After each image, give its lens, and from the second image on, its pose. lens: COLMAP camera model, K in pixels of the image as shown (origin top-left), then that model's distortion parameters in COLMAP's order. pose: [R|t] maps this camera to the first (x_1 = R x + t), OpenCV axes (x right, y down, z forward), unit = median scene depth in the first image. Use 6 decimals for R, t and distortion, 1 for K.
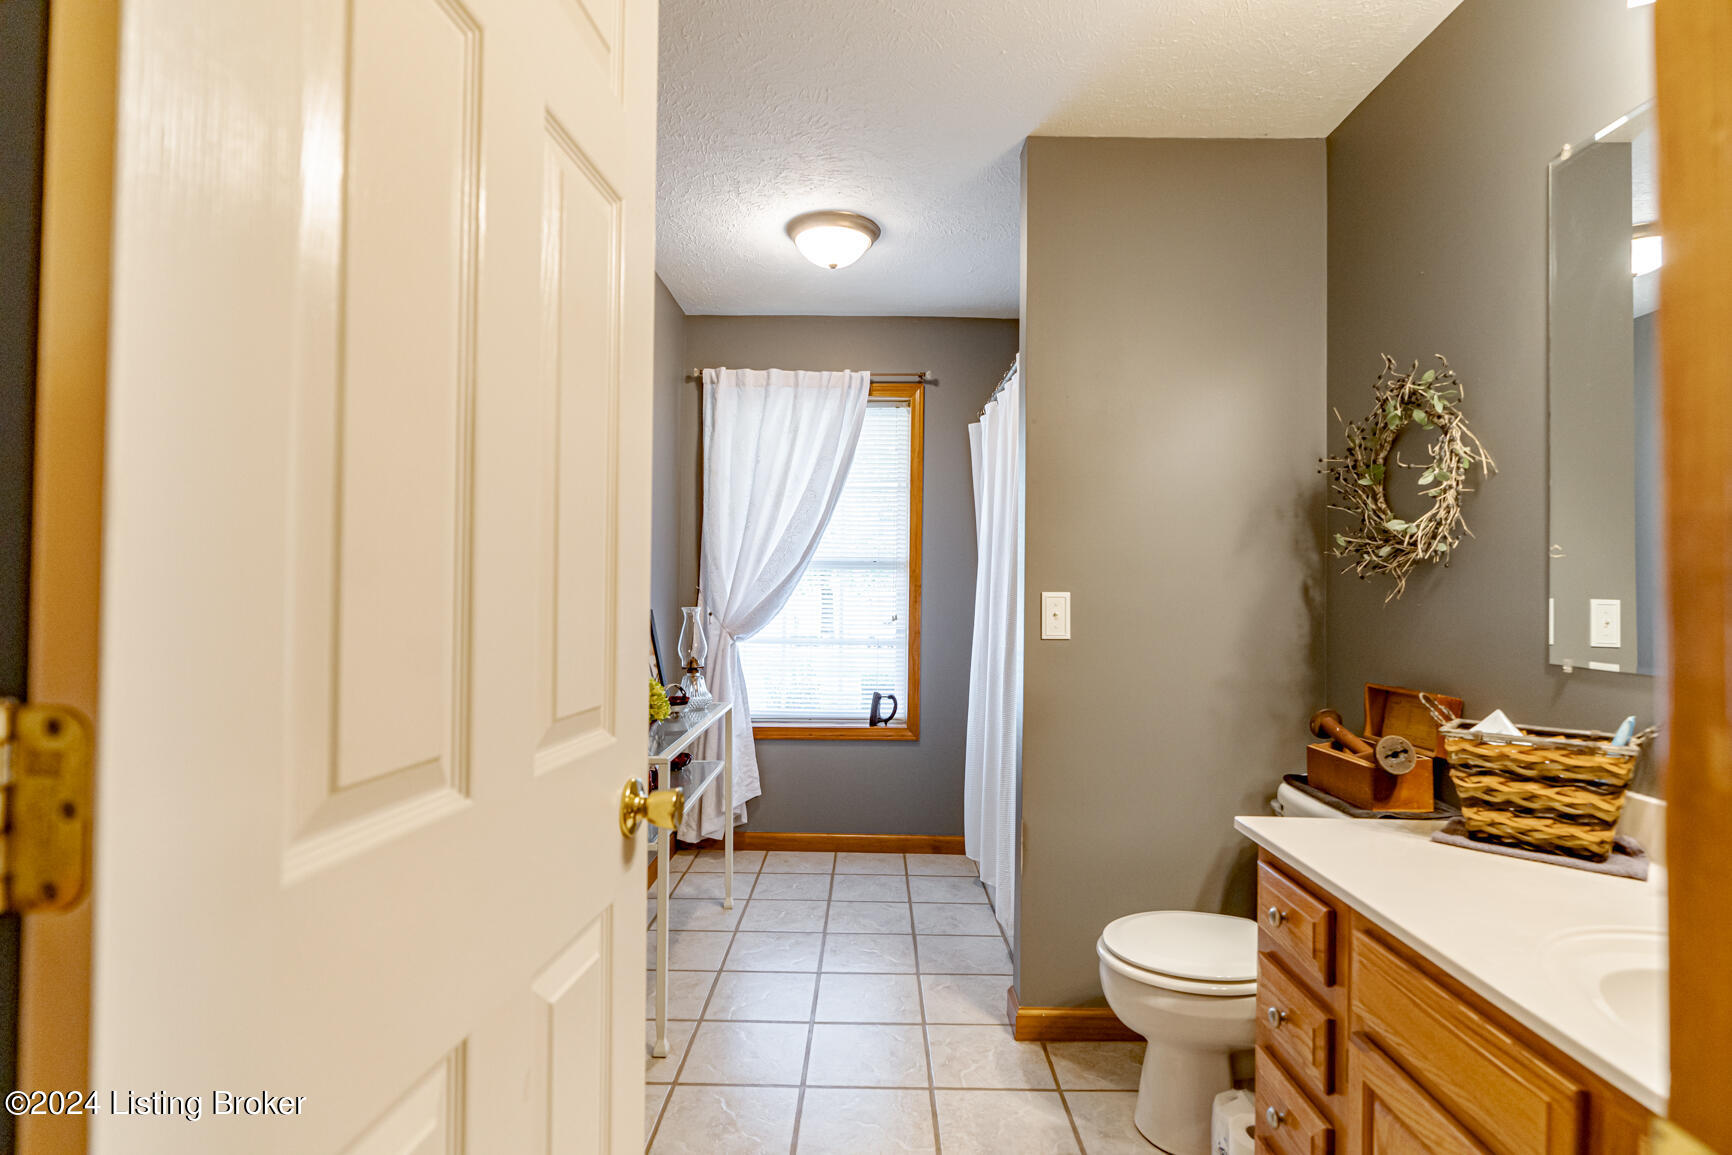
lens RADIAL K [[906.7, 0, 866.0], [0, 906.7, 577.5], [0, 0, 1]] dist [-0.002739, -0.001017]
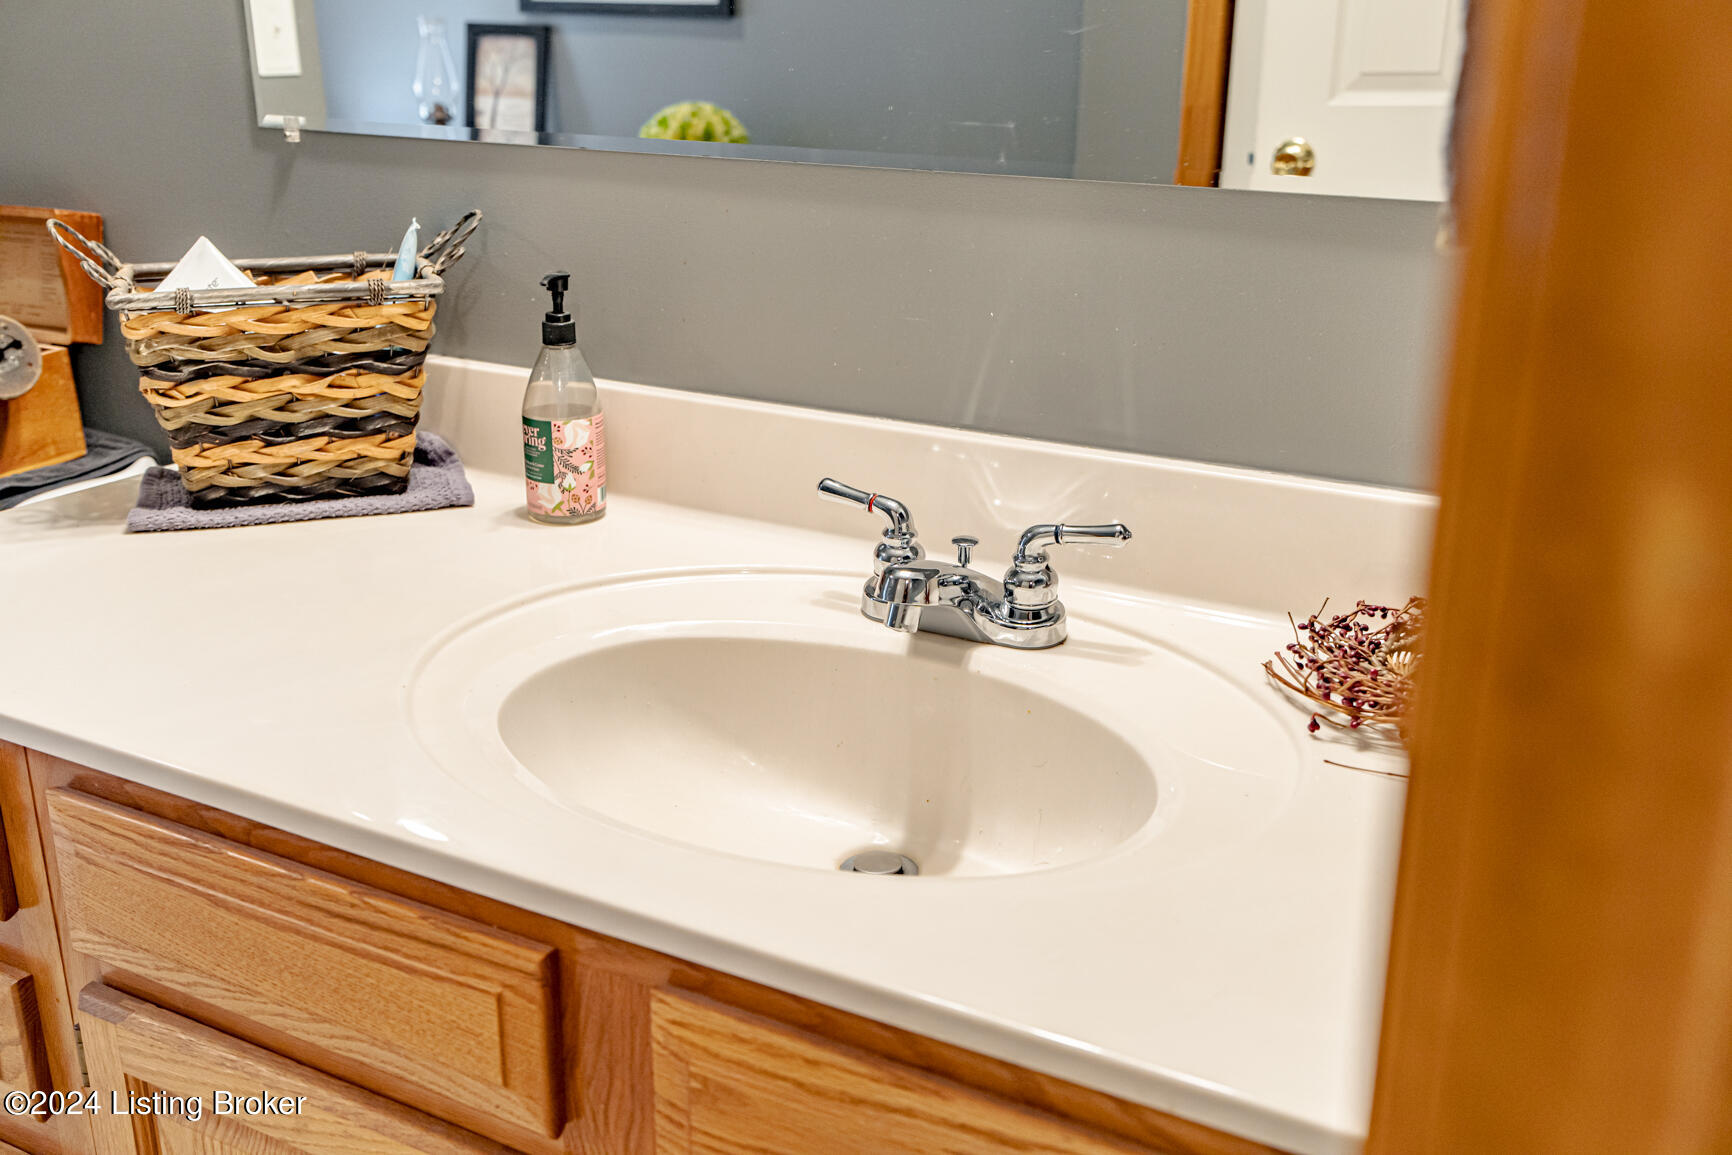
lens RADIAL K [[1655.1, 0, 866.0], [0, 1655.1, 577.5], [0, 0, 1]] dist [0.014496, 0.007707]
pose [[0.471824, -0.308807, 0.825845, 0.080221], [-0.012408, 0.934240, 0.356428, -0.004708], [-0.881606, -0.178418, 0.436965, 0.282137]]
